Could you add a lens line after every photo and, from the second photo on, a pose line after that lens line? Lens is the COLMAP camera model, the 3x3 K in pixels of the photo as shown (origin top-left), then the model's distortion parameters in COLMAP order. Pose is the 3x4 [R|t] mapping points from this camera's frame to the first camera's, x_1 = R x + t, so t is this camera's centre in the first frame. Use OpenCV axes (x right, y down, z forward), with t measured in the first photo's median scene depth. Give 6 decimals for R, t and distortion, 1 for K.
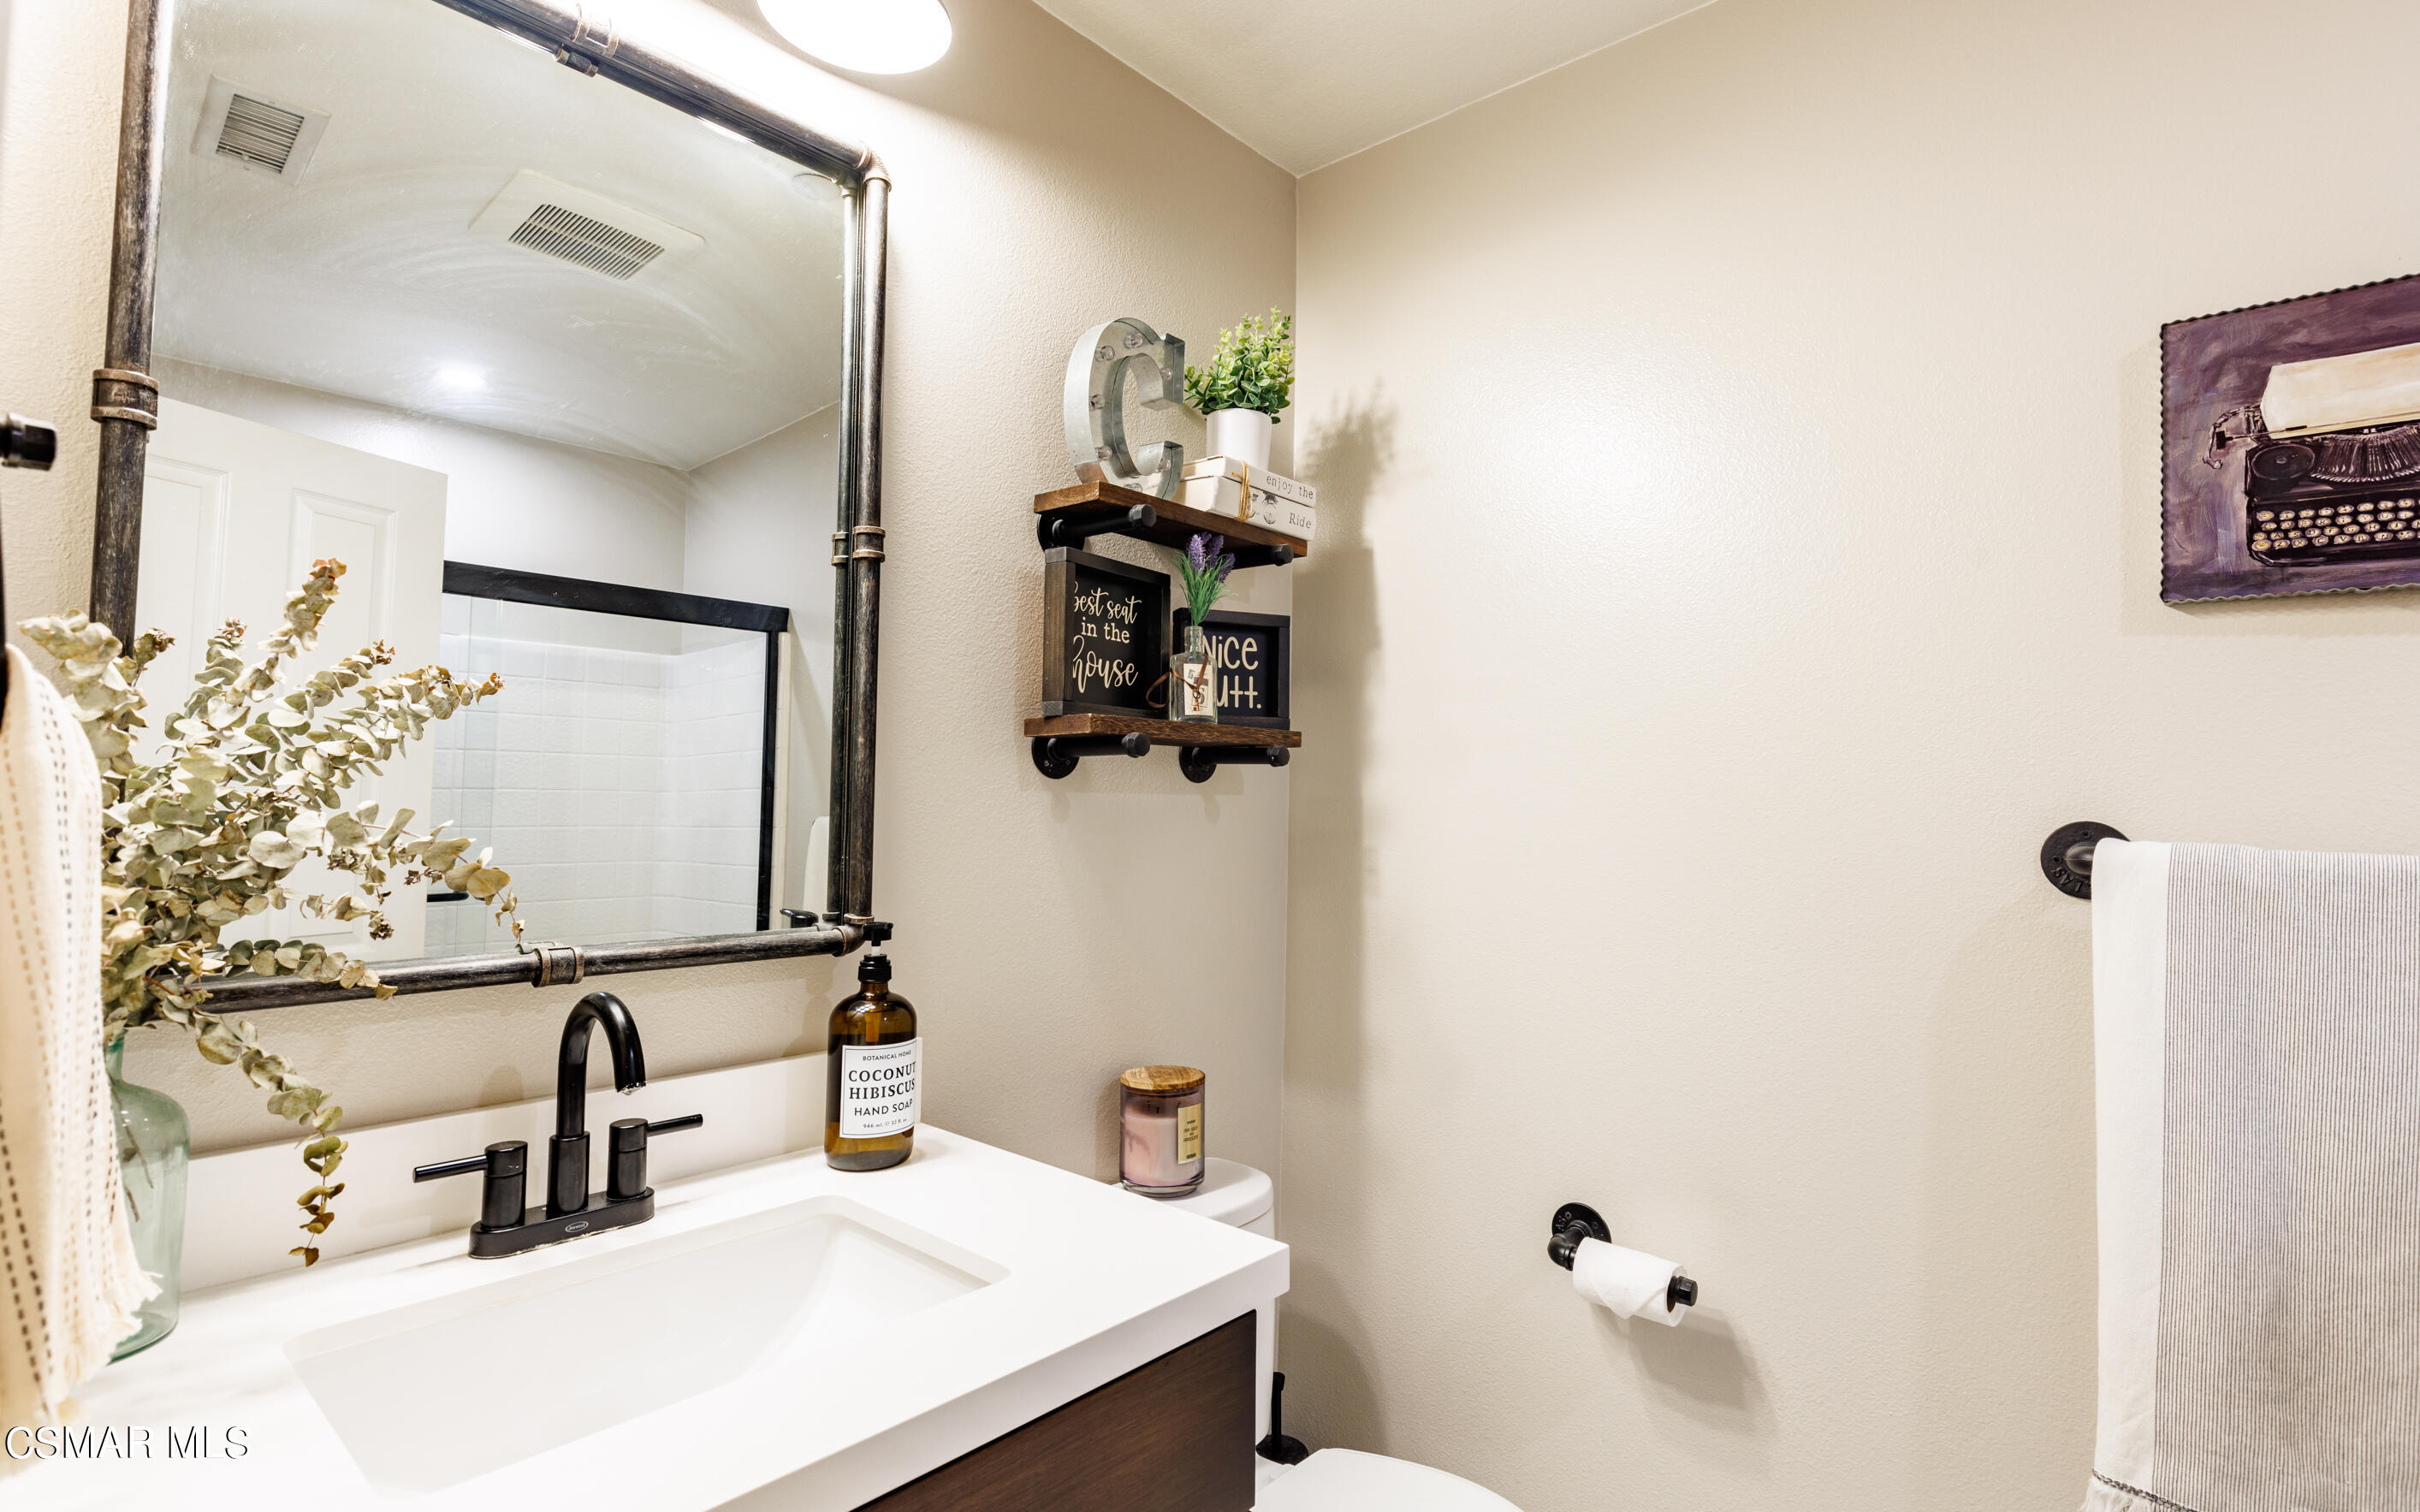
lens RADIAL K [[1179.8, 0, 1210.0], [0, 1179.8, 756.0], [0, 0, 1]] dist [-0.000408, -0.000348]
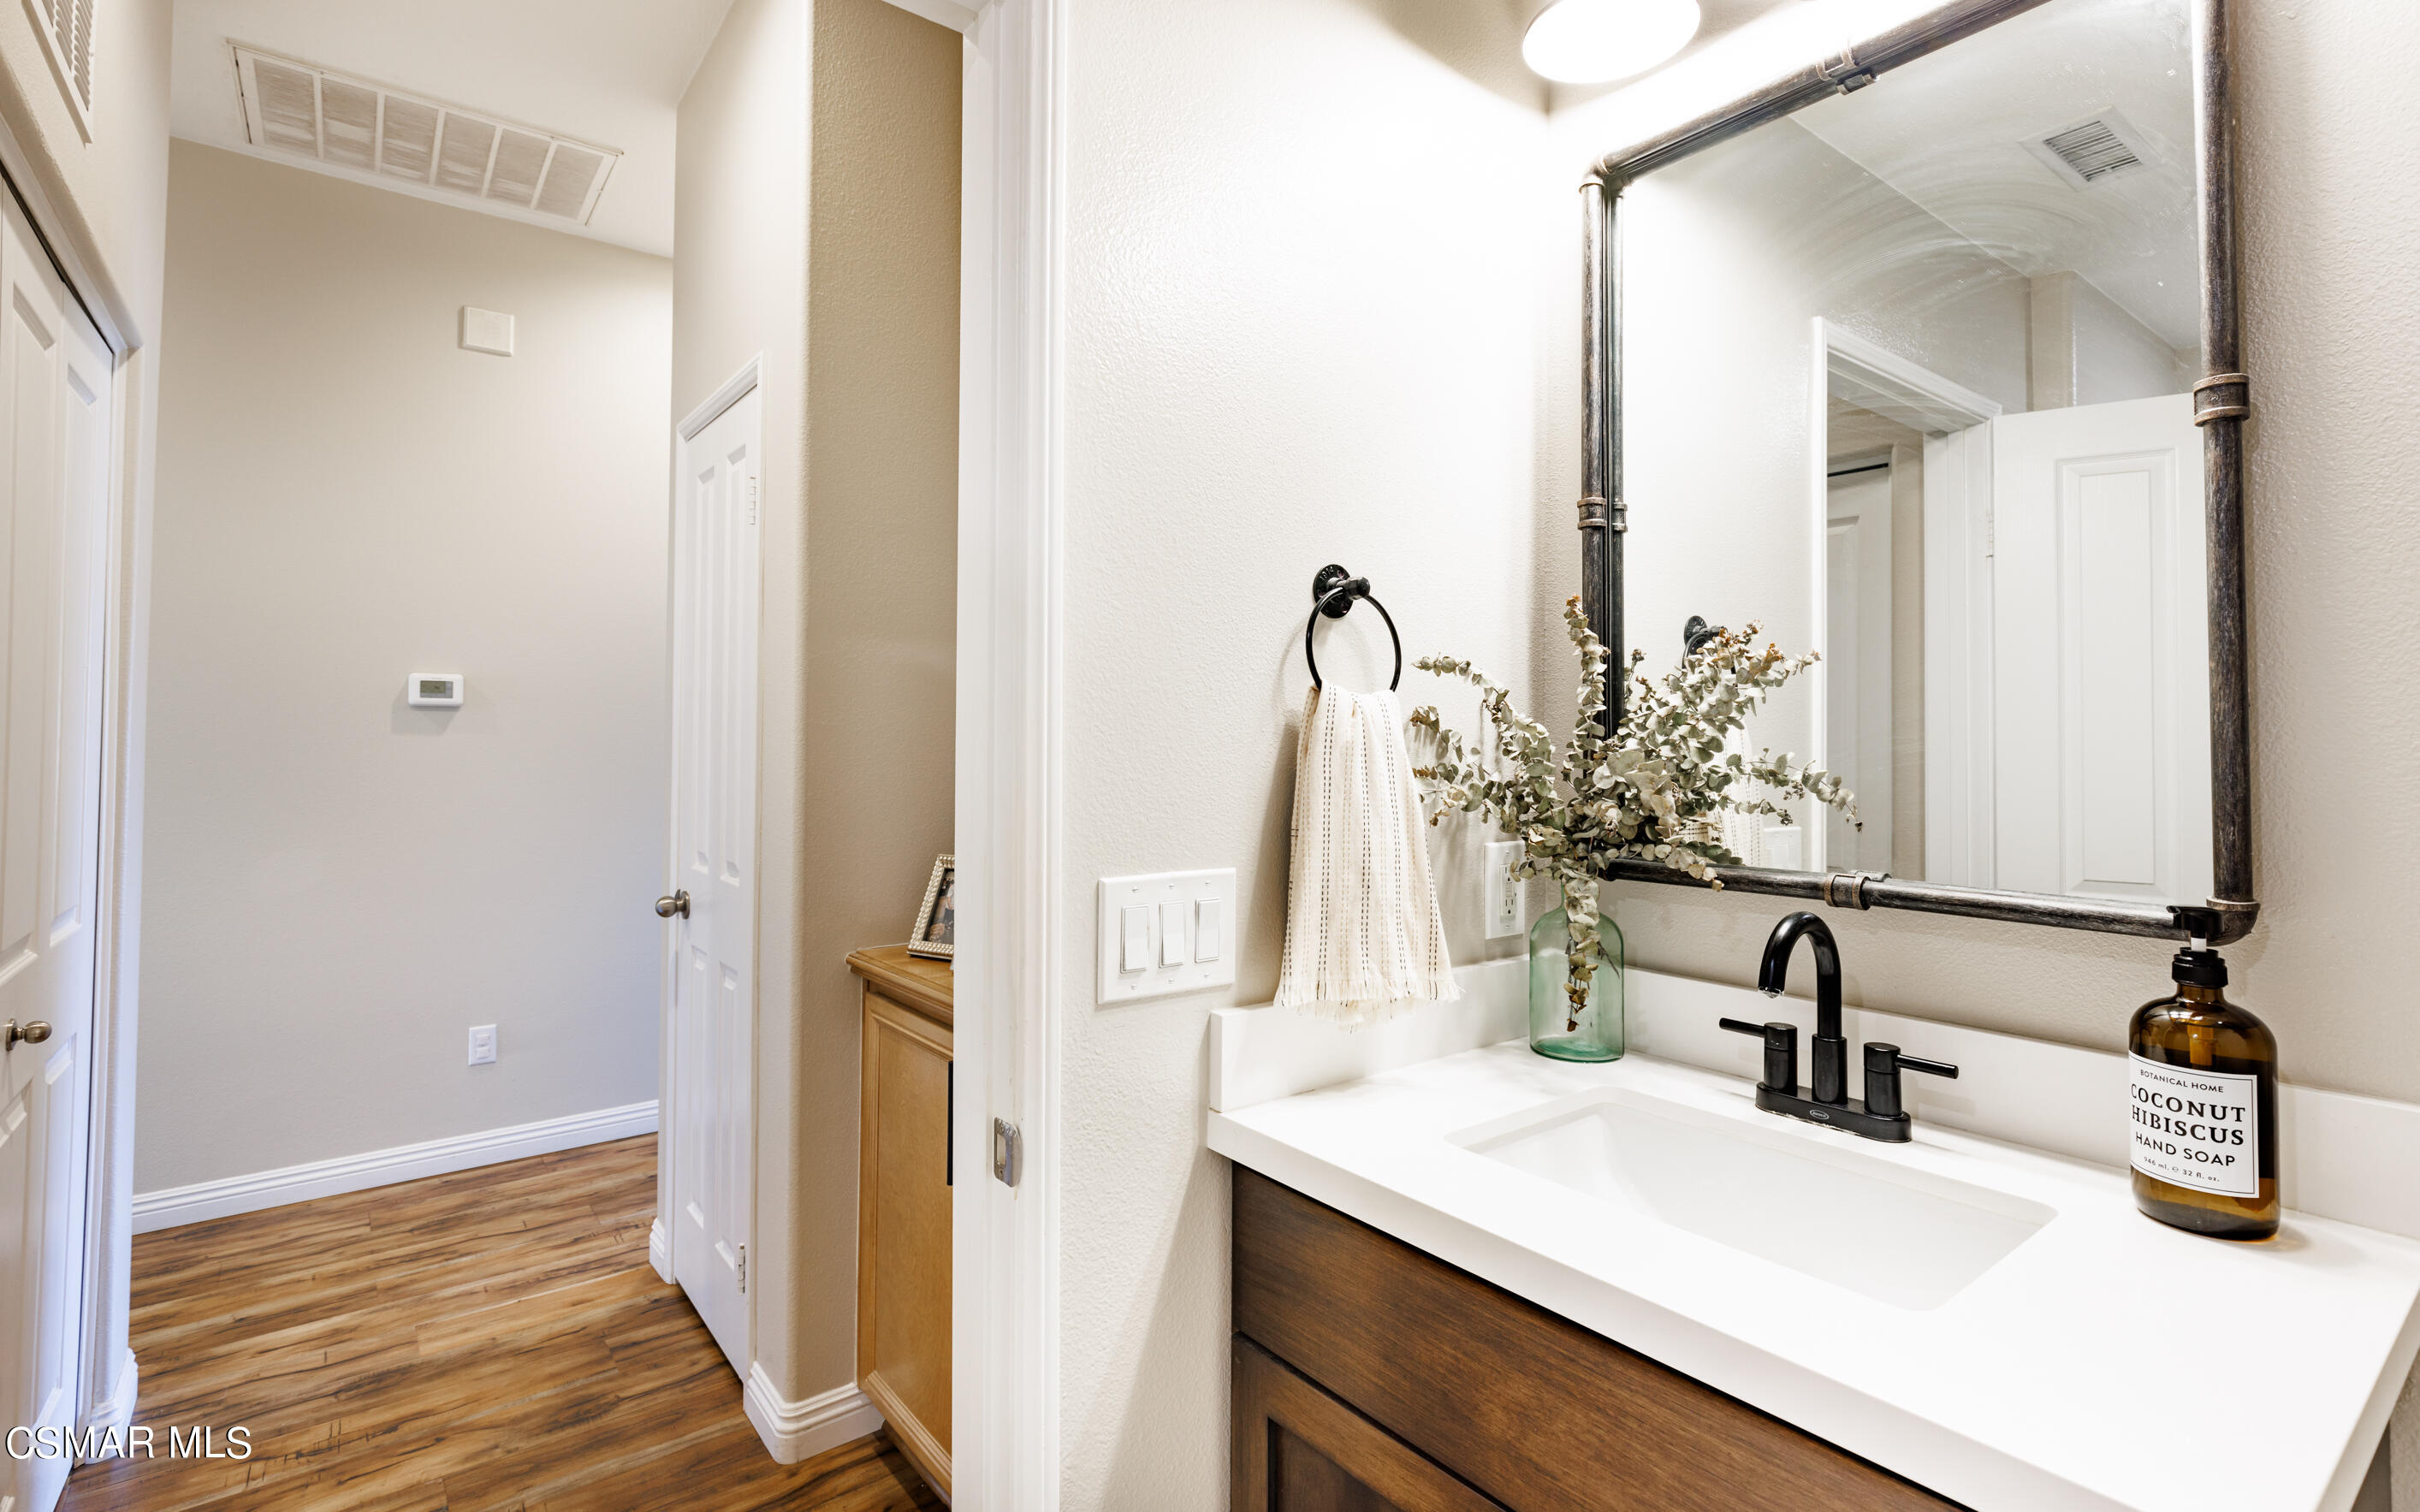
lens RADIAL K [[1135.6, 0, 1223.4], [0, 1135.6, 705.2], [0, 0, 1]] dist [-0.001994, -0.000172]
pose [[-0.175013, -0.033540, -0.983995, 0.643985], [0.041649, 0.998273, -0.041434, 0.019169], [0.983685, -0.048234, -0.173314, 0.609681]]
